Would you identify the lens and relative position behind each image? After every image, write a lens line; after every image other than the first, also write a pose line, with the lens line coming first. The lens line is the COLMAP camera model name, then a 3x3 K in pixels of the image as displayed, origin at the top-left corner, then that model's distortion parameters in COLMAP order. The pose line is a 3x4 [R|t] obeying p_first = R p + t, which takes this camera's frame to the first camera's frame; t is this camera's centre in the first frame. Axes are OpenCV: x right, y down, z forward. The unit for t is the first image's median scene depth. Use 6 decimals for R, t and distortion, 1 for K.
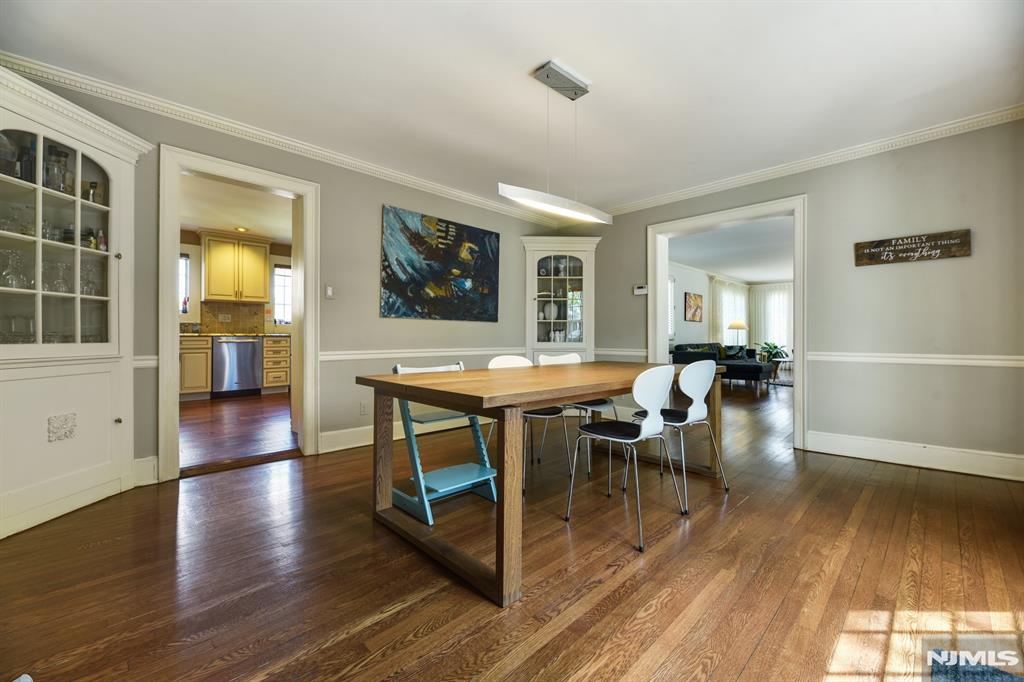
lens RADIAL K [[412.7, 0, 507.1], [0, 412.7, 332.8], [0, 0, 1]] dist [-0.001185, -0.000142]
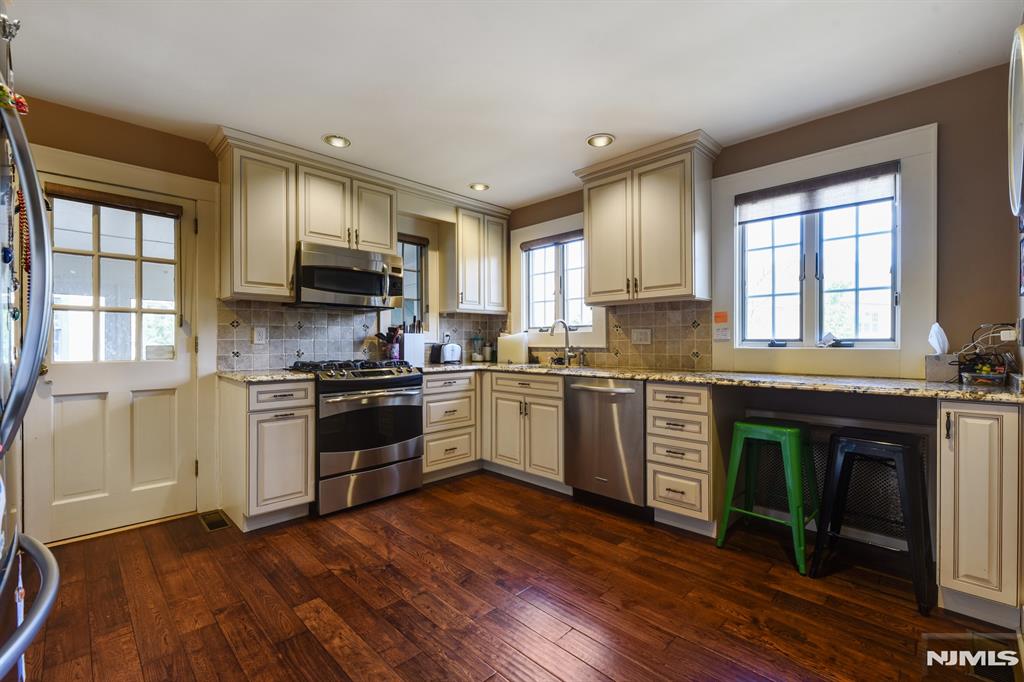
lens RADIAL K [[441.5, 0, 514.2], [0, 441.5, 344.1], [0, 0, 1]] dist [-0.009251, -0.000488]
pose [[0.021482, 0.001510, -0.999768, -0.157950], [0.004981, 0.999986, 0.001618, -0.029285], [0.999757, -0.005014, 0.021474, 0.857930]]
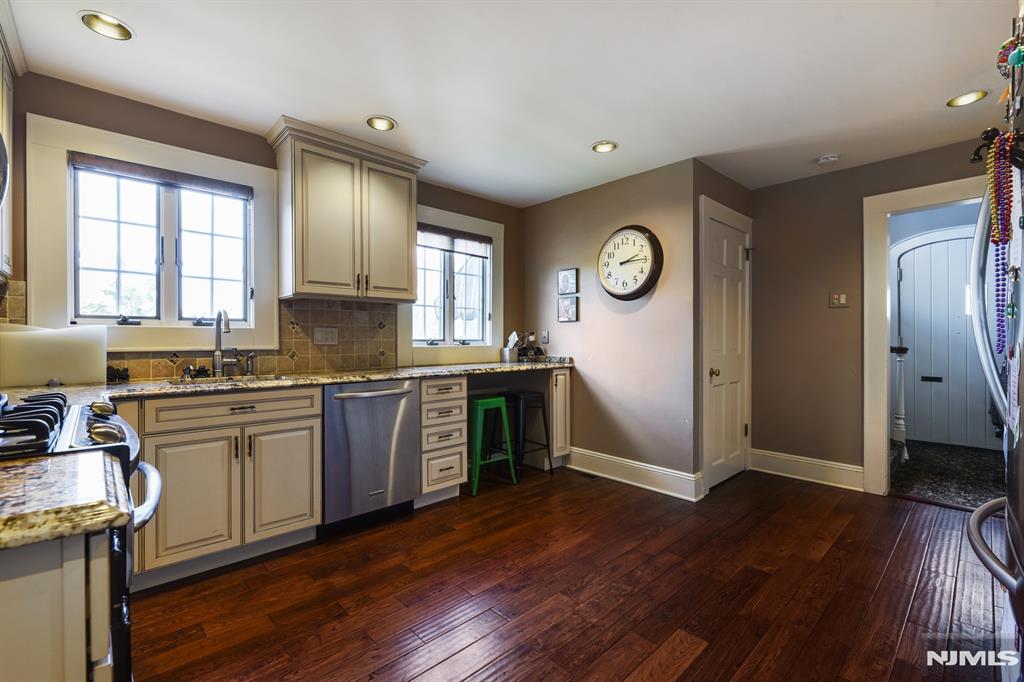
lens RADIAL K [[441.5, 0, 518.0], [0, 441.5, 341.7], [0, 0, 1]] dist [-0.009251, -0.000488]
pose [[0.999965, -0.006934, -0.004756, -0.485234], [0.006960, 0.999961, 0.005354, -0.031854], [0.004719, -0.005387, 0.999974, 0.533405]]
